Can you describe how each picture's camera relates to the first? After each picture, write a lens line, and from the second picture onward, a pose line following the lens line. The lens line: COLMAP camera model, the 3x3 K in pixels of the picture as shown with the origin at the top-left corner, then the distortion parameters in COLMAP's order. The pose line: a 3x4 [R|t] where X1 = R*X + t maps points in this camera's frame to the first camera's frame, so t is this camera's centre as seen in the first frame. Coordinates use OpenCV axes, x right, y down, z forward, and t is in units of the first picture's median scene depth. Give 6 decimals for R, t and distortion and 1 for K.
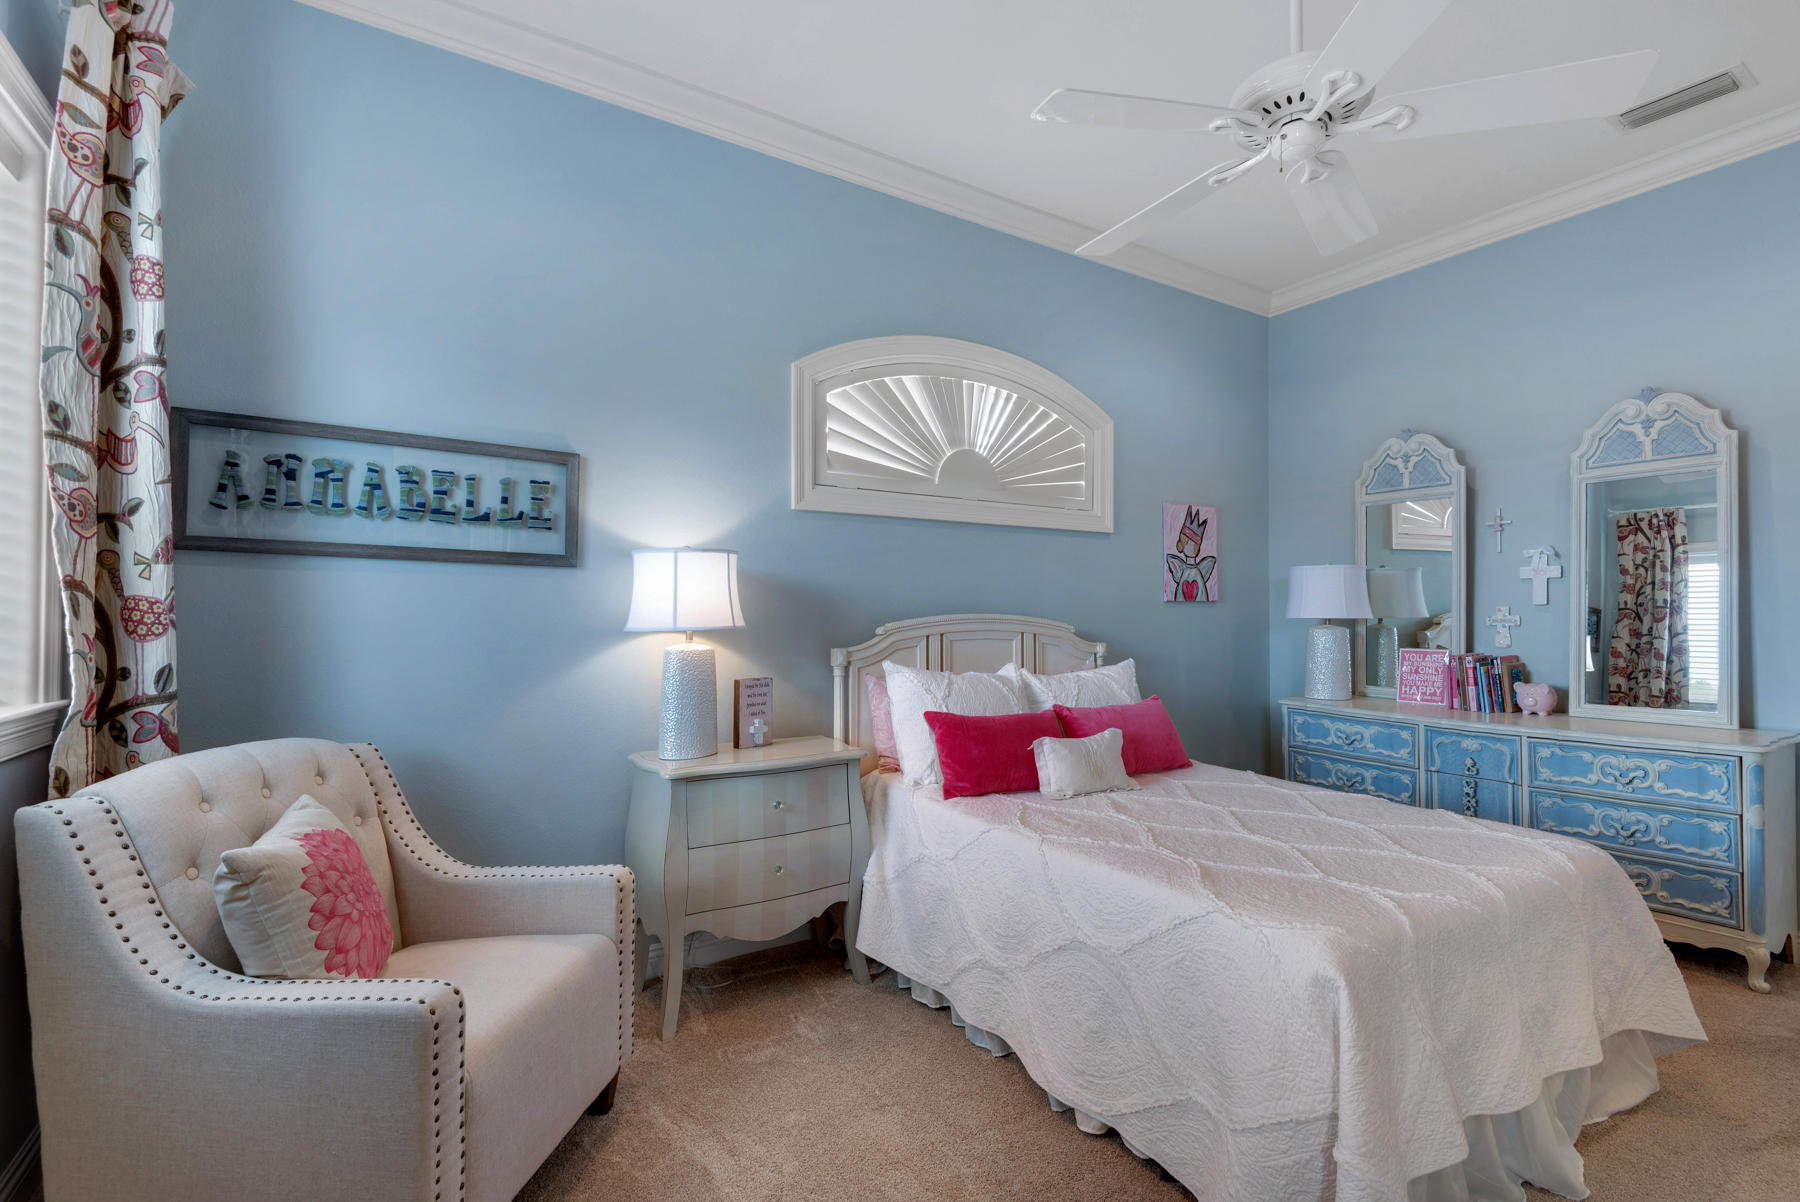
lens RADIAL K [[816.5, 0, 901.8], [0, 816.5, 602.6], [0, 0, 1]] dist [0.015164, -0.007193]
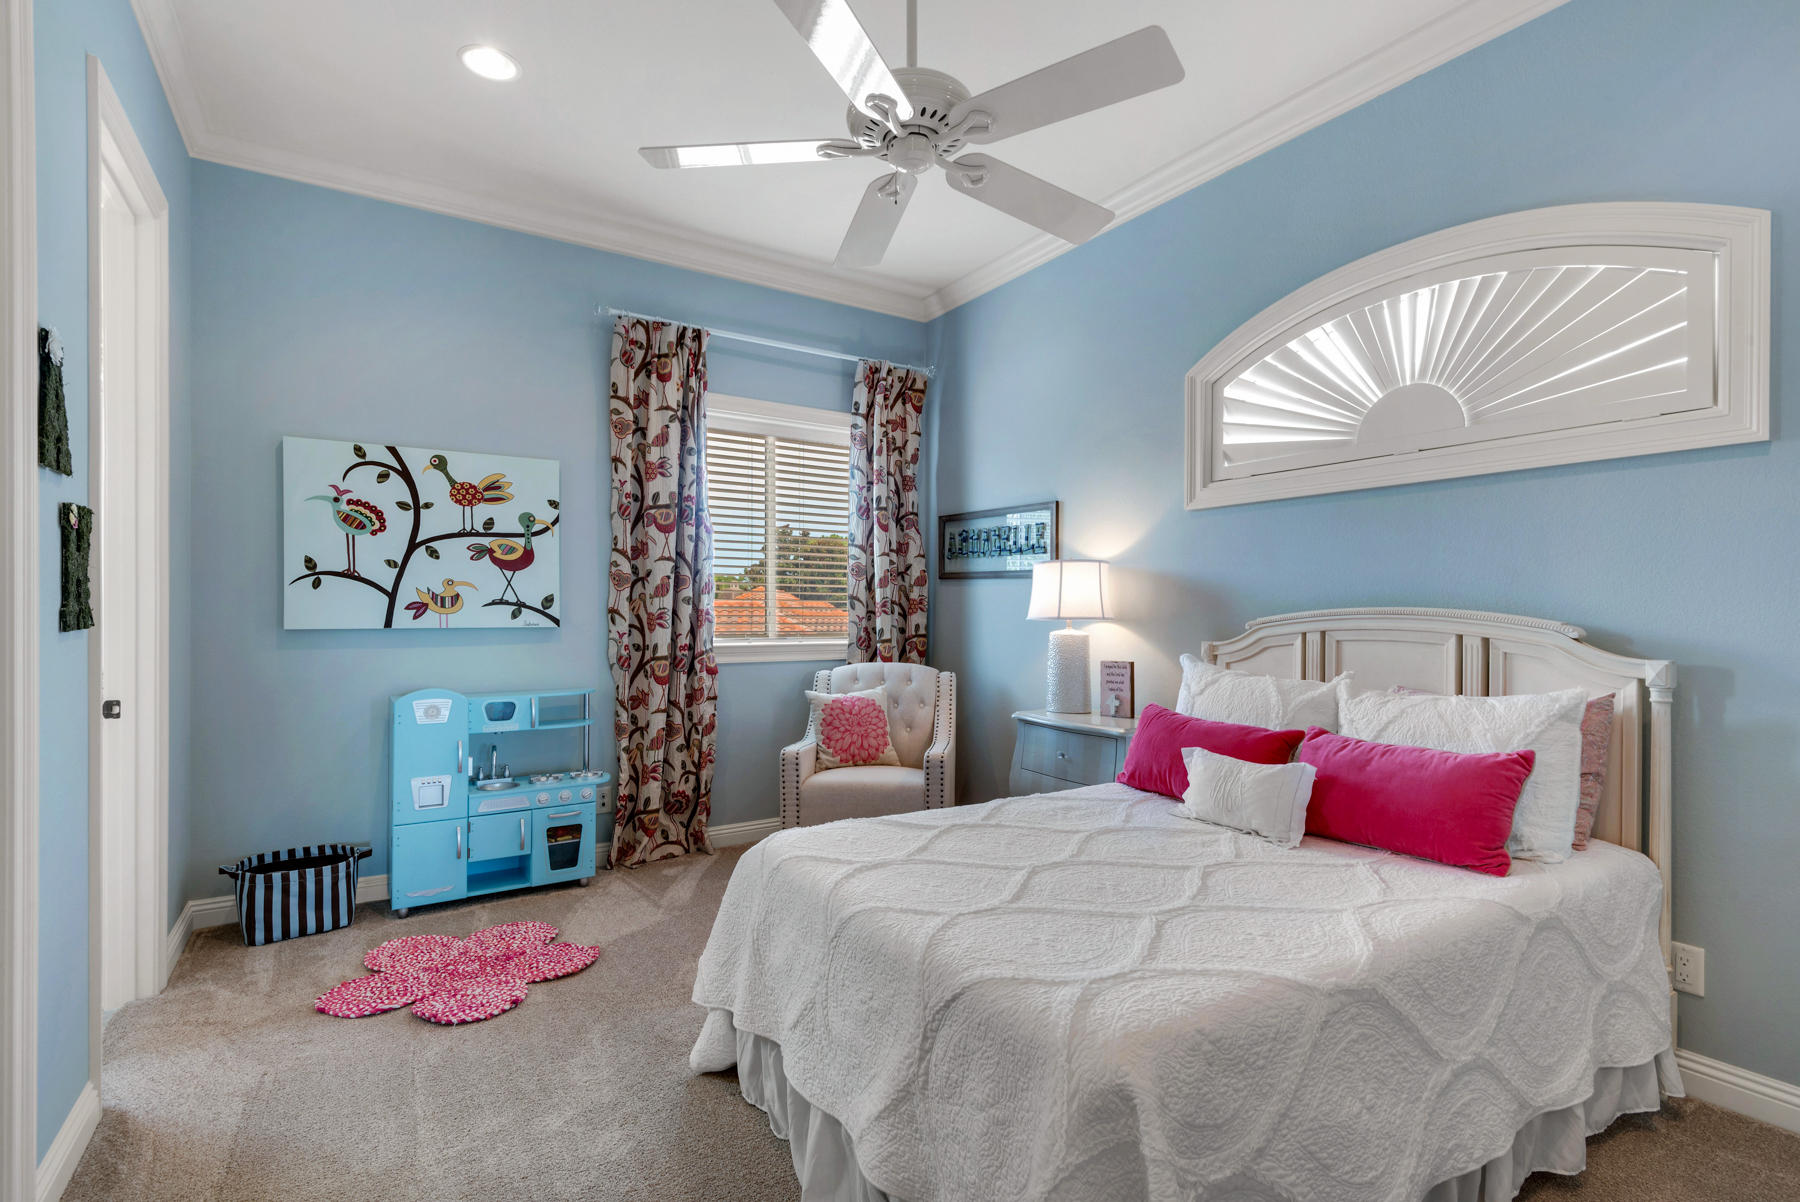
lens RADIAL K [[884.6, 0, 902.0], [0, 884.6, 609.6], [0, 0, 1]] dist [0.004760, -0.005957]
pose [[-0.010666, -0.006119, -0.999924, 1.004232], [0.008140, 0.999948, -0.006206, 0.019268], [0.999910, -0.008206, -0.010616, 0.618833]]
